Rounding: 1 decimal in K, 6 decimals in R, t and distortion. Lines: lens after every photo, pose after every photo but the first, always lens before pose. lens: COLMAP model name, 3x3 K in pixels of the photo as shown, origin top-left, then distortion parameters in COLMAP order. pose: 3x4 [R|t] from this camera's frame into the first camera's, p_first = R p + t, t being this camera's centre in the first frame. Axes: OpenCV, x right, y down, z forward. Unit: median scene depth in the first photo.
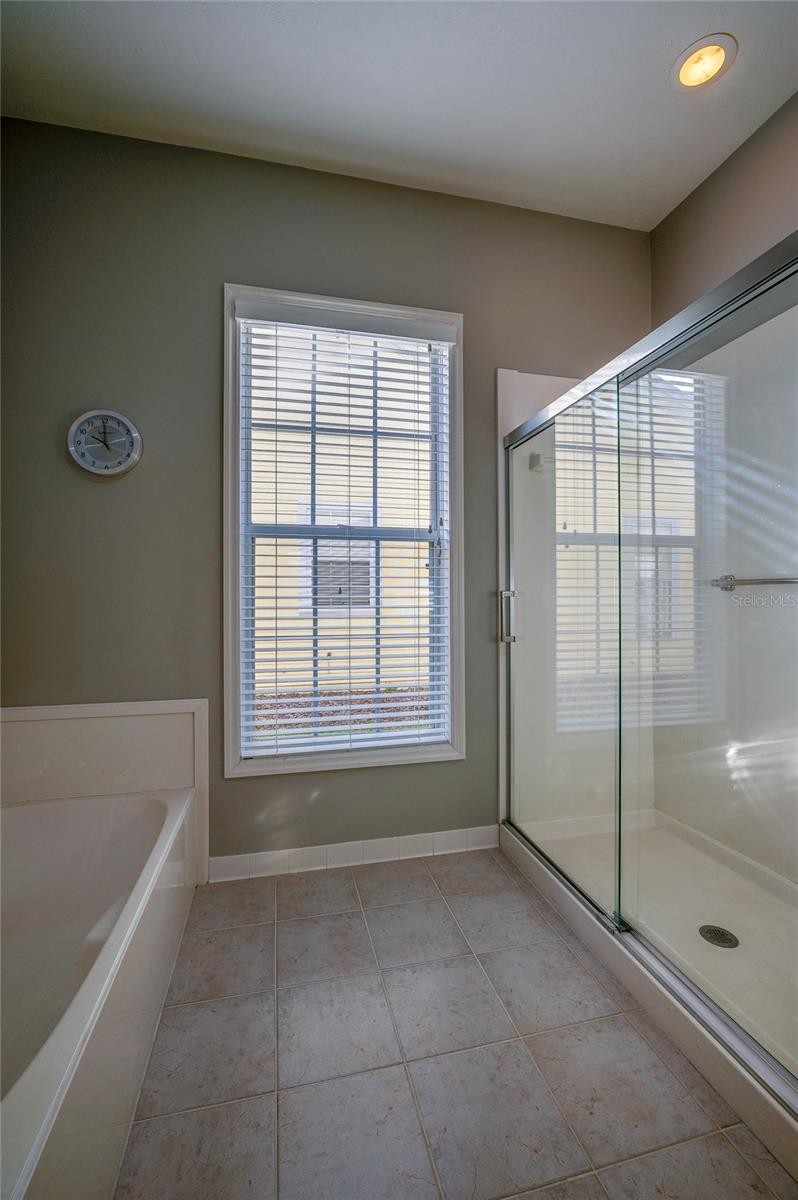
lens RADIAL K [[475.4, 0, 399.7], [0, 475.4, 593.2], [0, 0, 1]] dist [-0.015428, 0.000245]
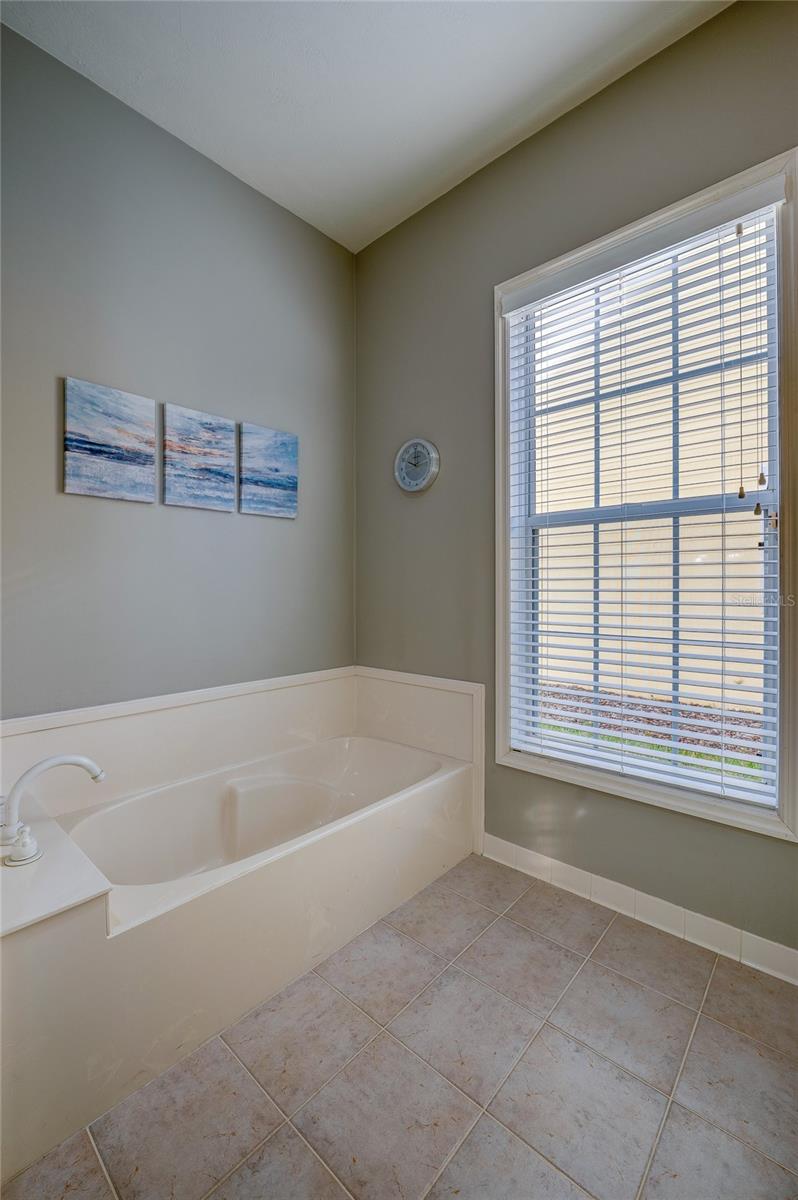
lens RADIAL K [[493.8, 0, 397.4], [0, 493.8, 594.9], [0, 0, 1]] dist [-0.016530, 0.000317]
pose [[0.574573, 0.010665, -0.818384, 0.374880], [0.004323, 0.999862, 0.016065, 0.000855], [0.818442, -0.012768, 0.574448, 0.193147]]
